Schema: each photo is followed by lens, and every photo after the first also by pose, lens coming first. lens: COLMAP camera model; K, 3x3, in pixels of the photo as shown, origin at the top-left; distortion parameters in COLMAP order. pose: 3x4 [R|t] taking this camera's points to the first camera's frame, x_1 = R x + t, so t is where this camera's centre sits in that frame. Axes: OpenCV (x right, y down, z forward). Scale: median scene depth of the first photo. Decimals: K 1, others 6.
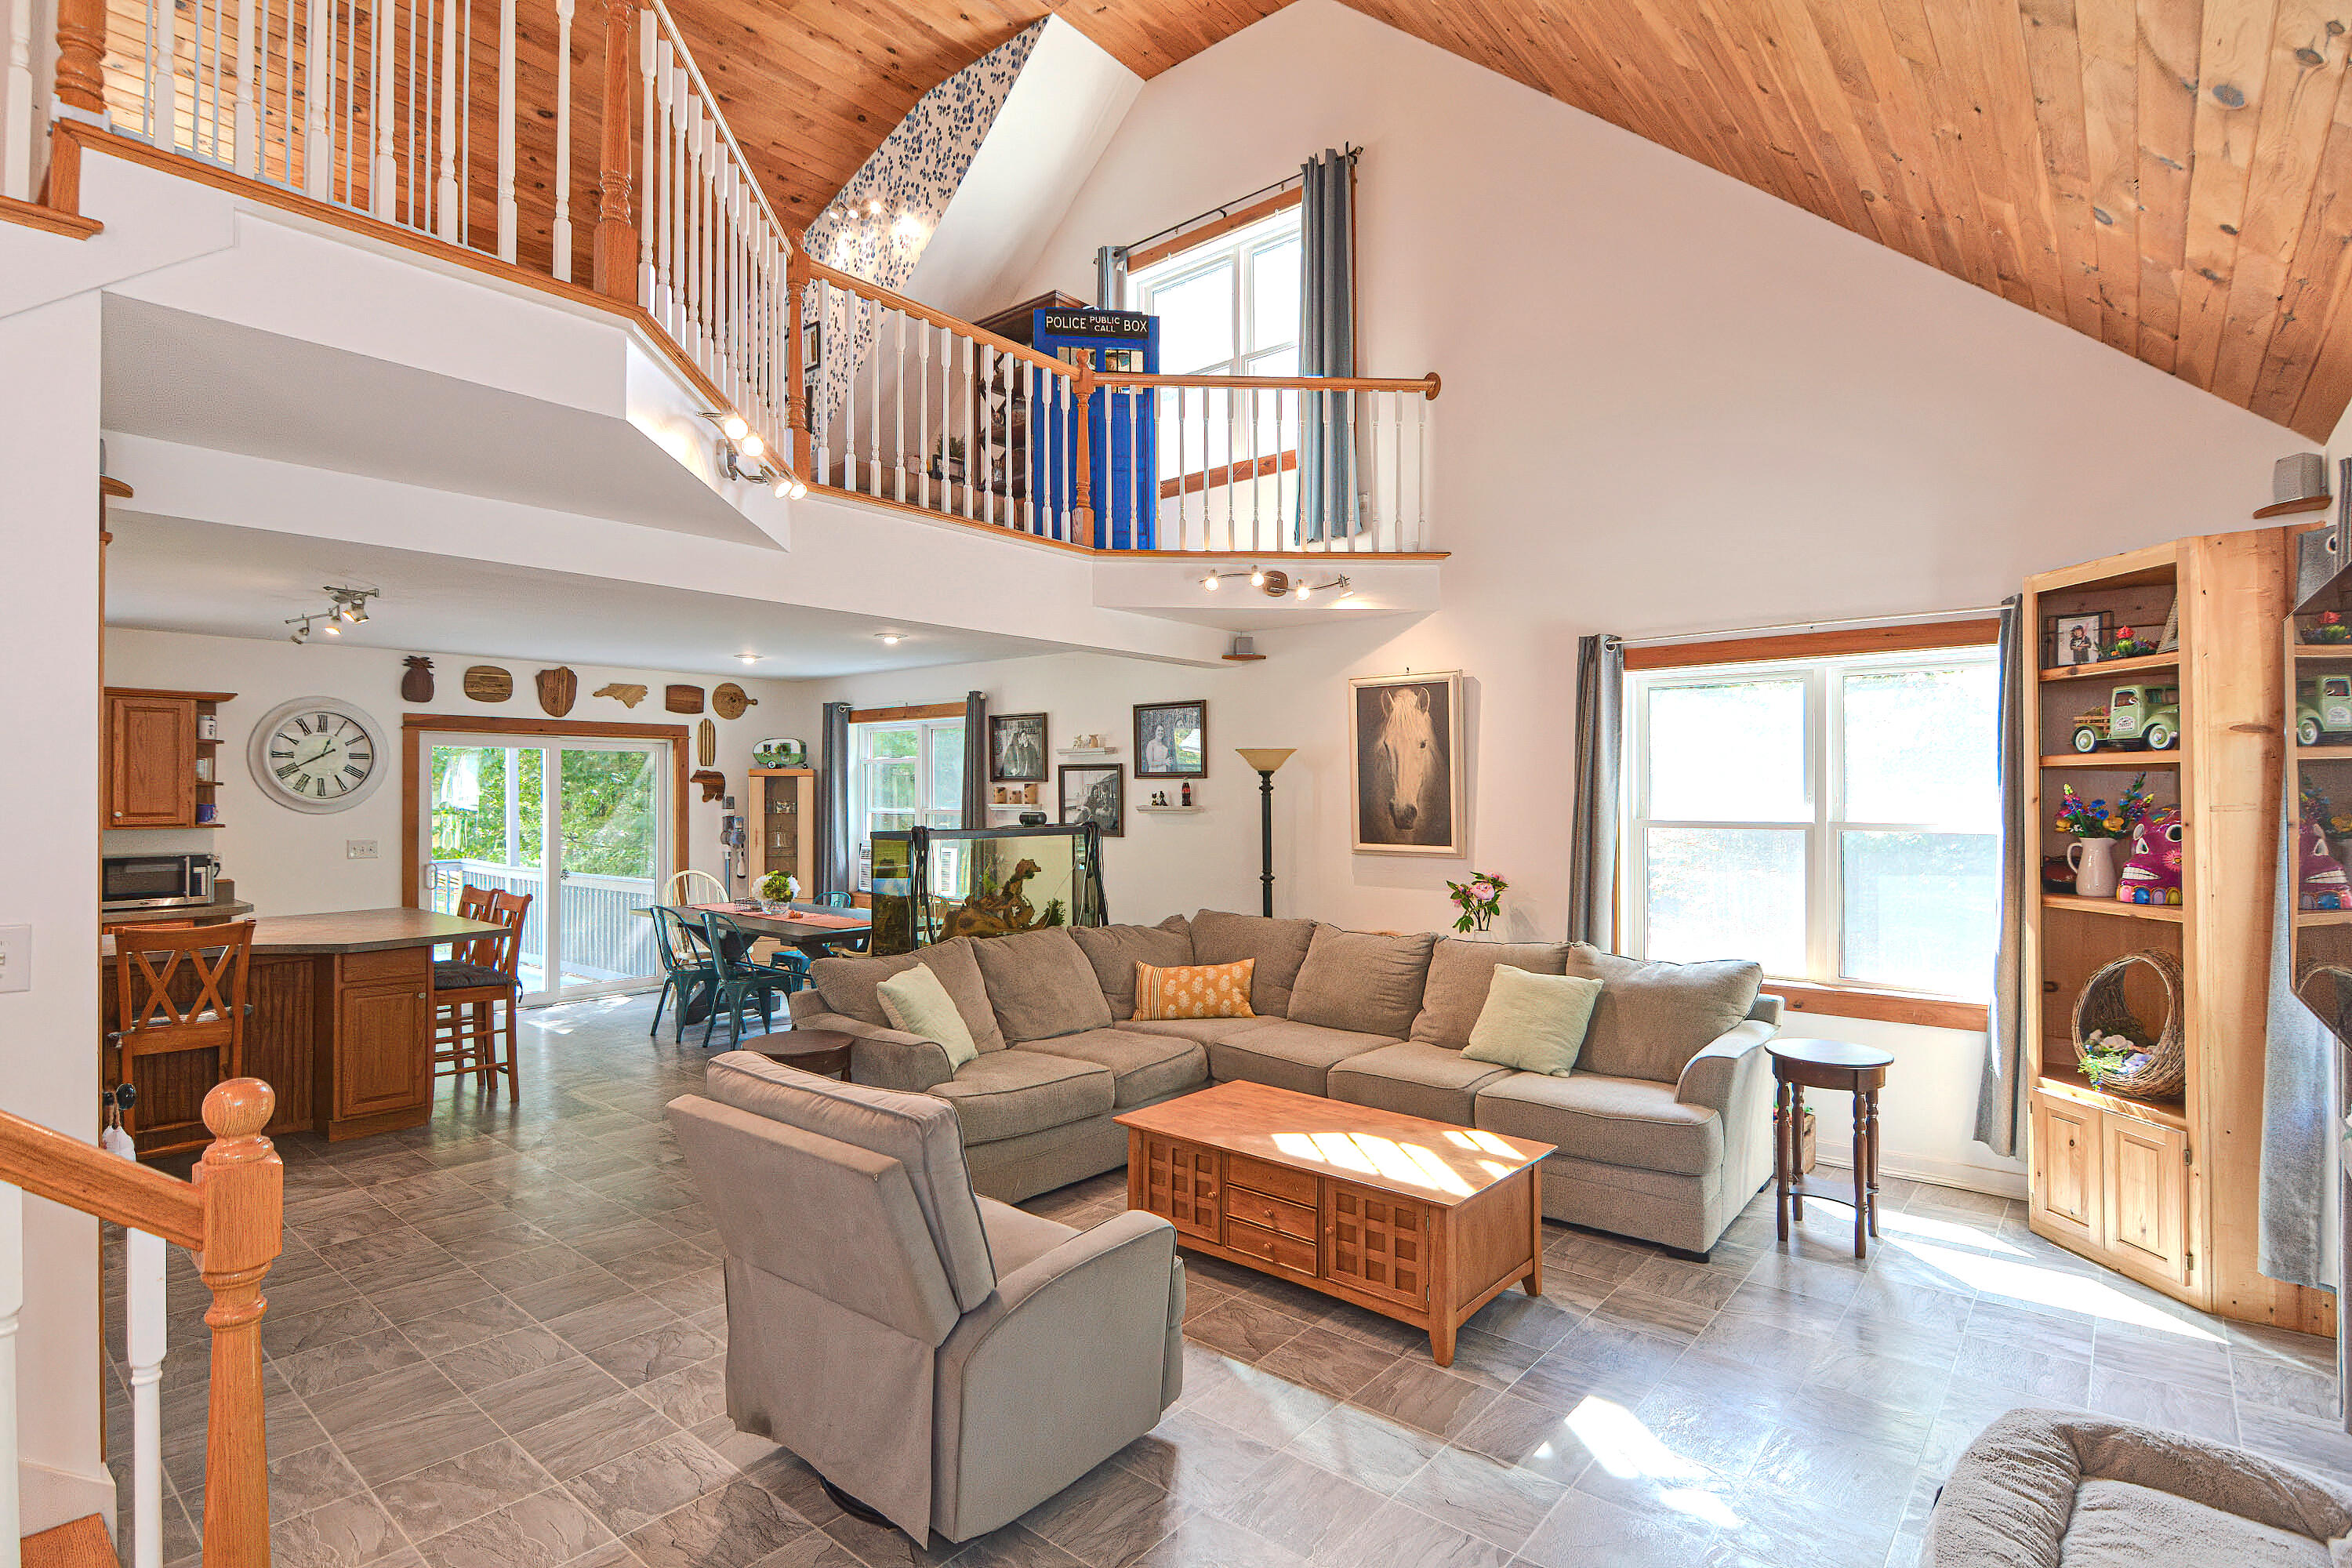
lens RADIAL K [[1148.8, 0, 1180.5], [0, 1148.8, 789.4], [0, 0, 1]] dist [-0.002186, -0.002901]
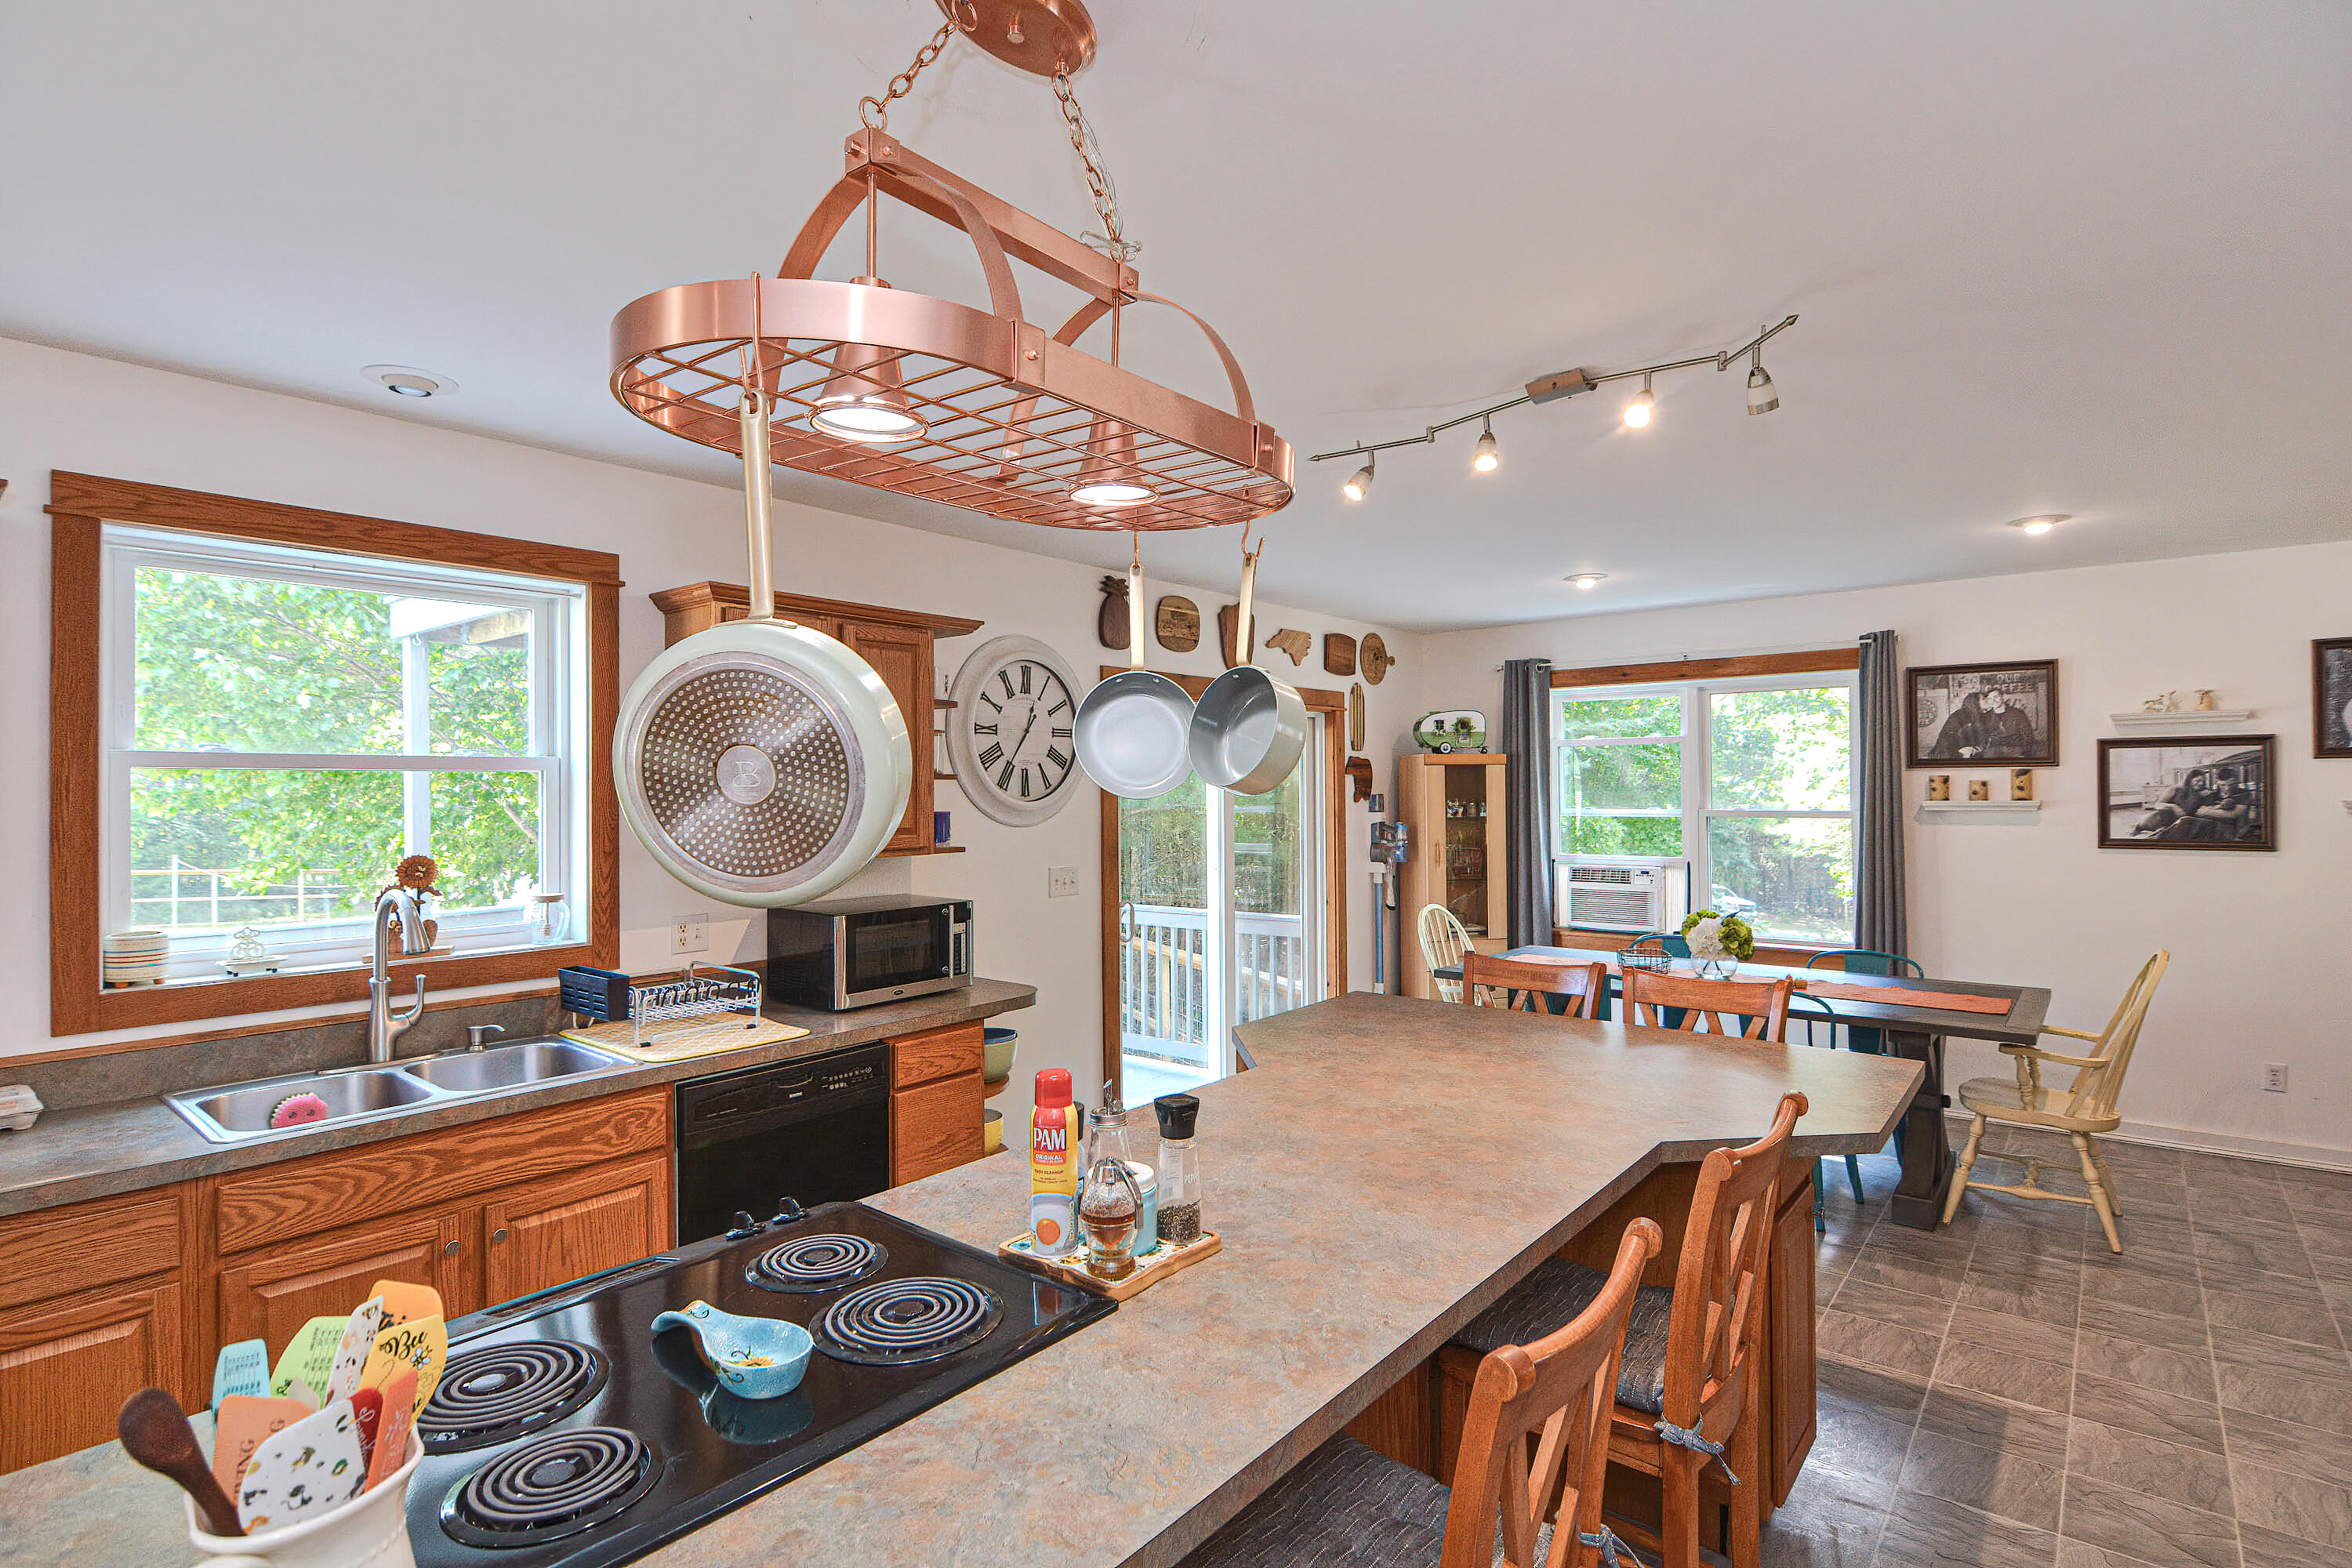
lens RADIAL K [[1148.8, 0, 1178.0], [0, 1148.8, 785.9], [0, 0, 1]] dist [-0.002186, -0.002901]
pose [[0.999911, -0.009213, 0.009668, -0.645990], [0.009227, 0.999956, -0.001420, 0.001050], [-0.009655, 0.001509, 0.999952, 0.370764]]
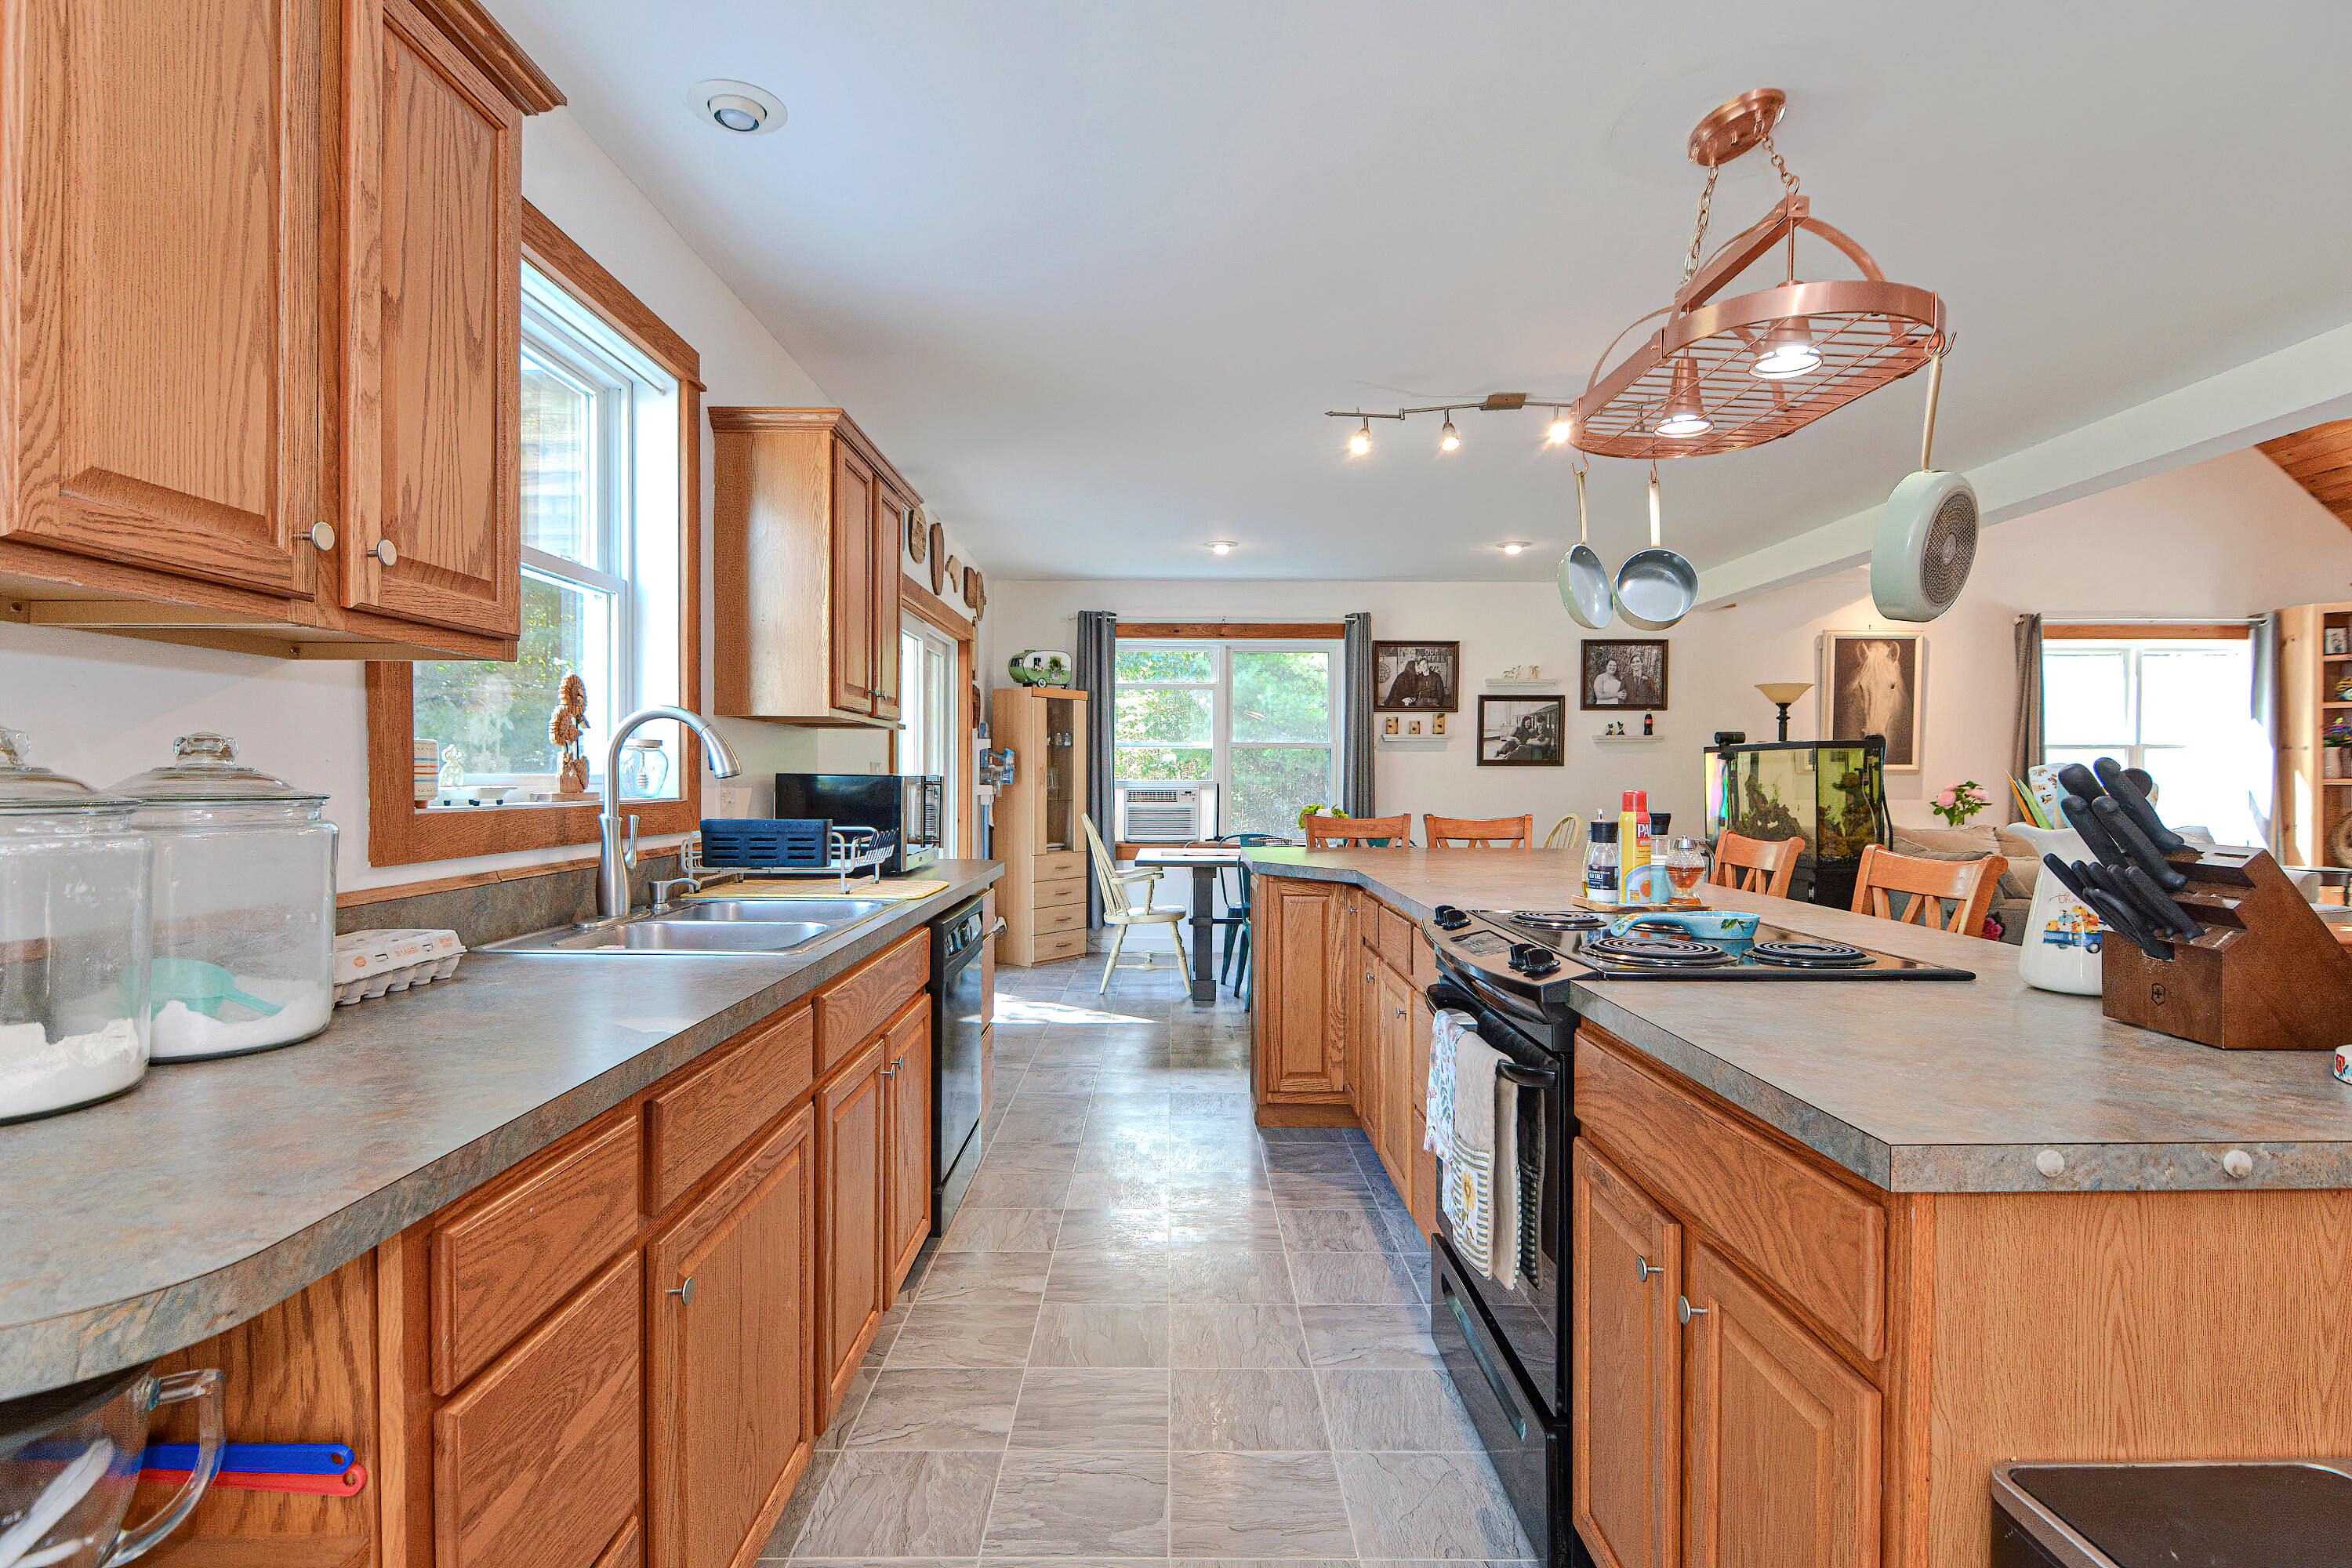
lens RADIAL K [[1148.8, 0, 1178.0], [0, 1148.8, 779.3], [0, 0, 1]] dist [-0.002186, -0.002901]
pose [[0.768593, -0.001882, 0.639735, -0.965755], [-0.004551, 0.999954, 0.008409, 0.045625], [-0.639722, -0.009375, 0.768549, 0.414080]]
